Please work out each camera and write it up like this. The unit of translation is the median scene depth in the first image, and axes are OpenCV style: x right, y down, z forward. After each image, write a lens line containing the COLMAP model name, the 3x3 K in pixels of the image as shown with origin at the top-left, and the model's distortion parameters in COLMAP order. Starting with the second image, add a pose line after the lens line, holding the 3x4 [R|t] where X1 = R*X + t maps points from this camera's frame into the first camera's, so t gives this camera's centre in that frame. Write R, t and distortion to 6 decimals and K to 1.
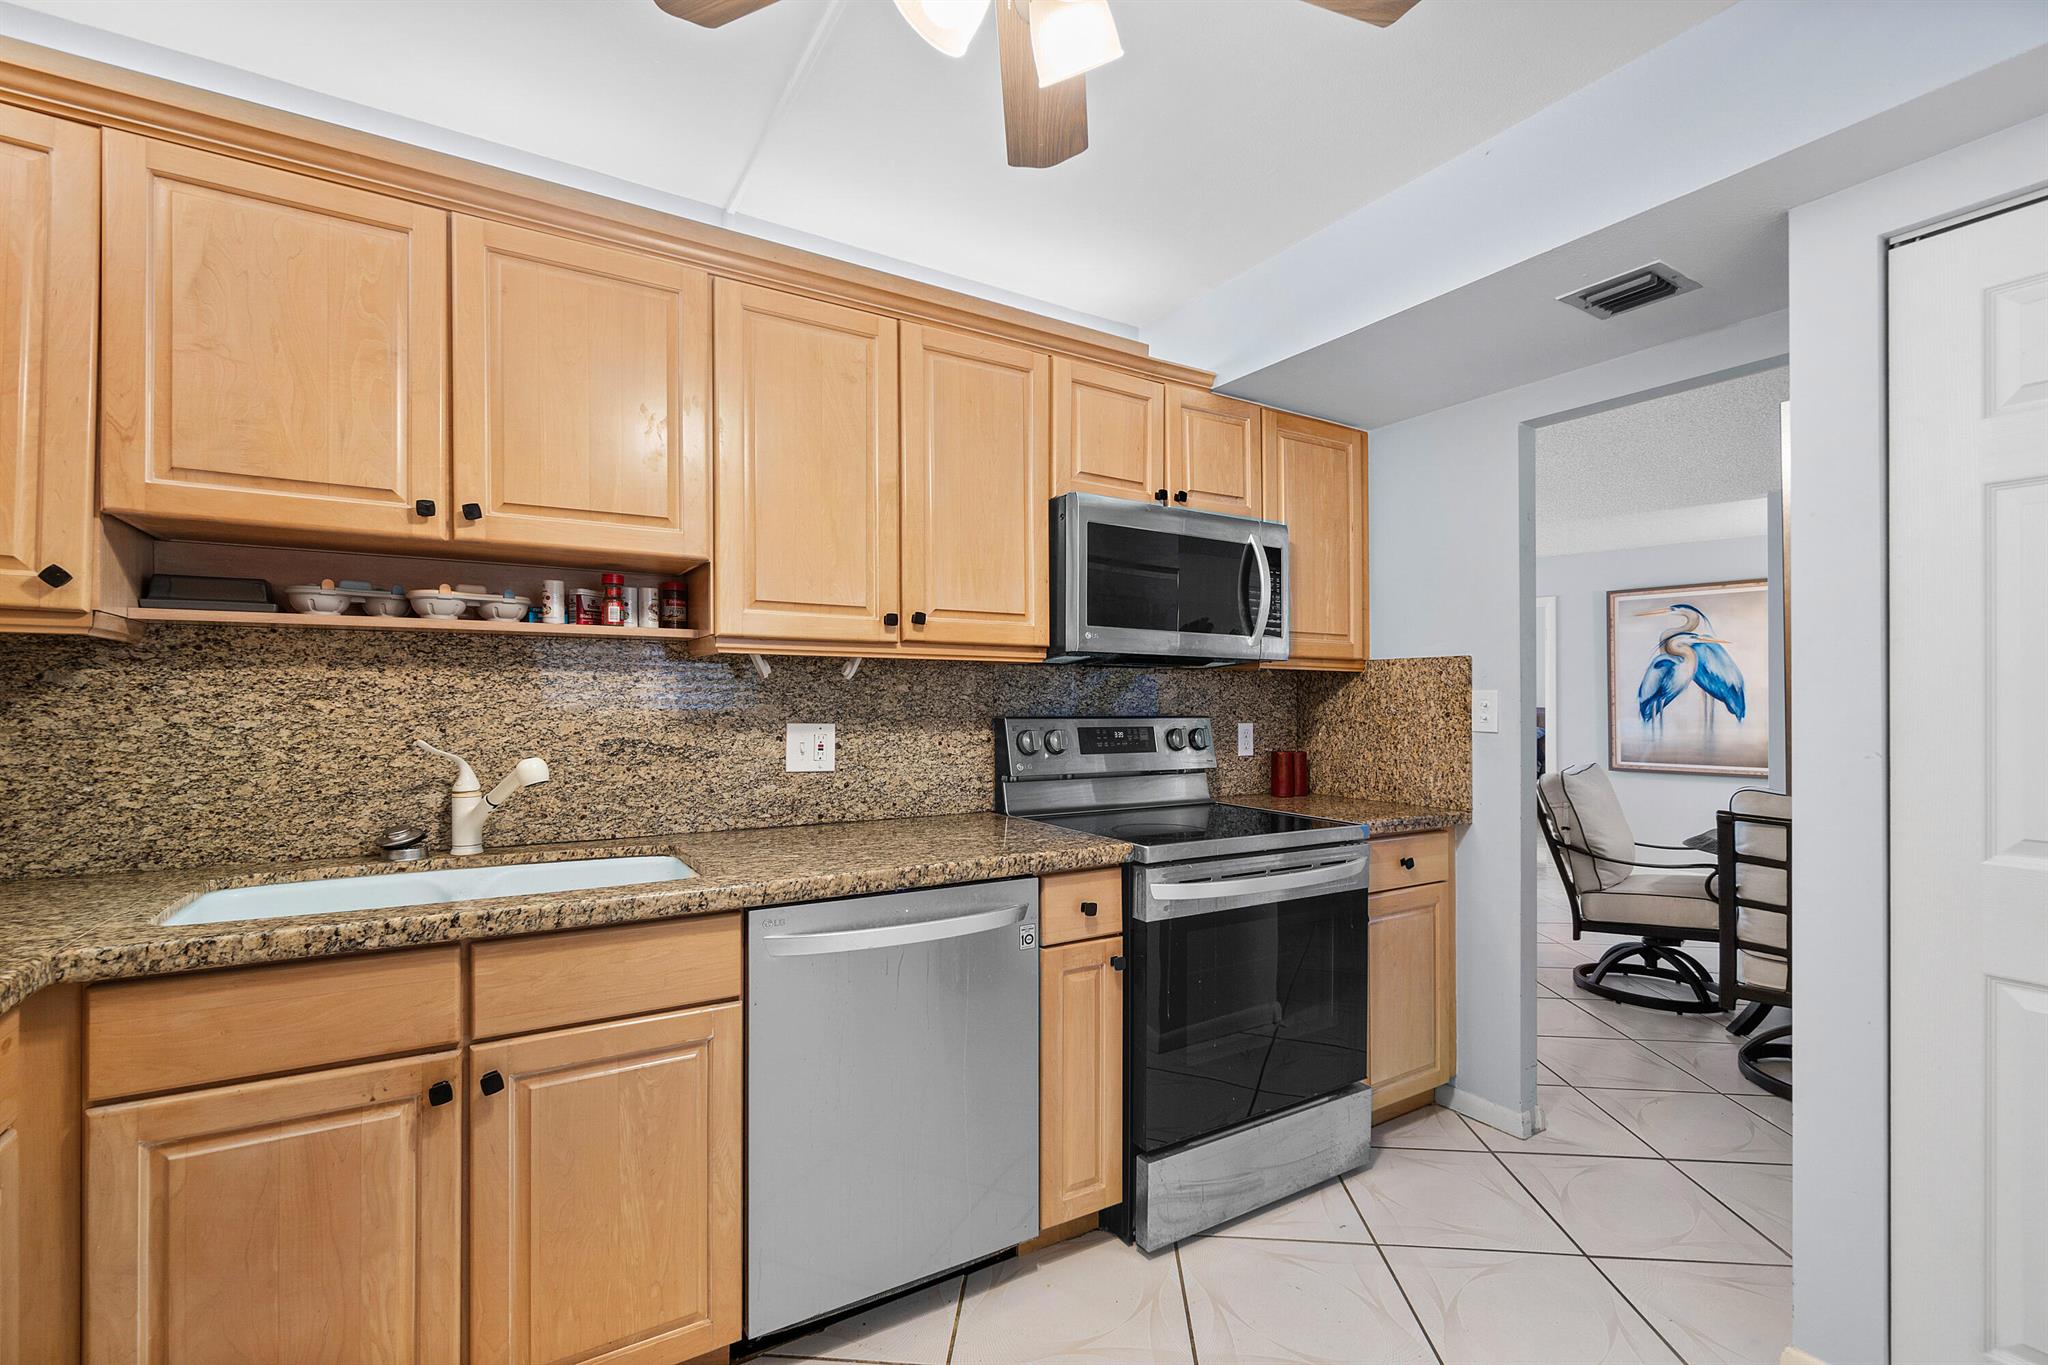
lens RADIAL K [[917.7, 0, 1012.1], [0, 917.7, 687.2], [0, 0, 1]] dist [-0.003808, -0.000292]
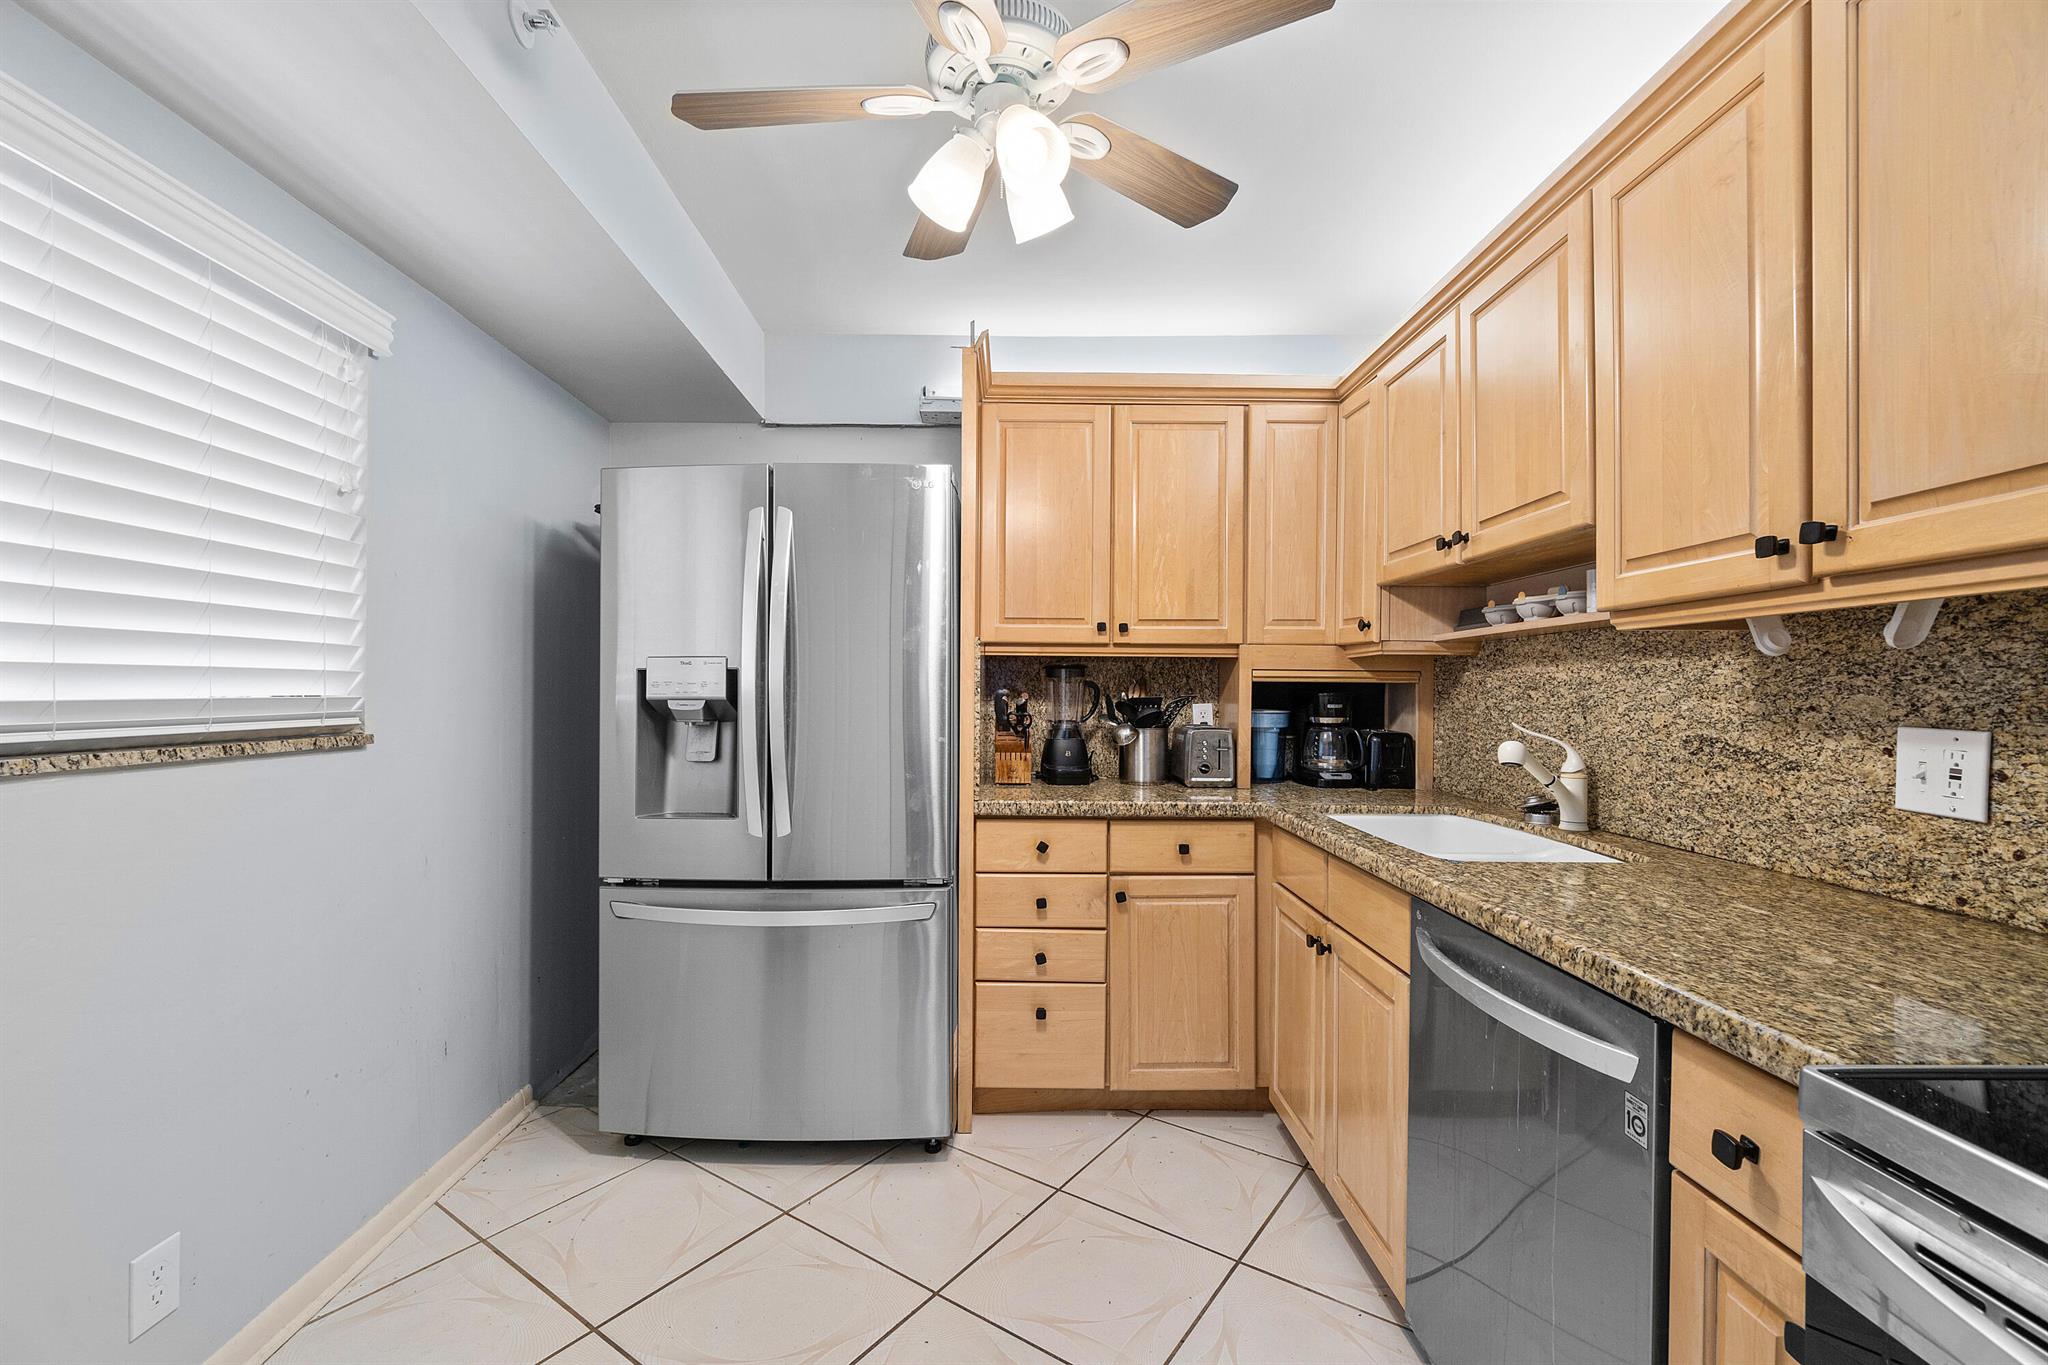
lens RADIAL K [[917.7, 0, 1014.7], [0, 917.7, 692.2], [0, 0, 1]] dist [-0.003808, -0.000292]
pose [[-0.534373, -0.003871, -0.845240, 0.617917], [0.007879, 0.999923, -0.009561, 0.019495], [0.845212, -0.011769, -0.534302, 0.914010]]
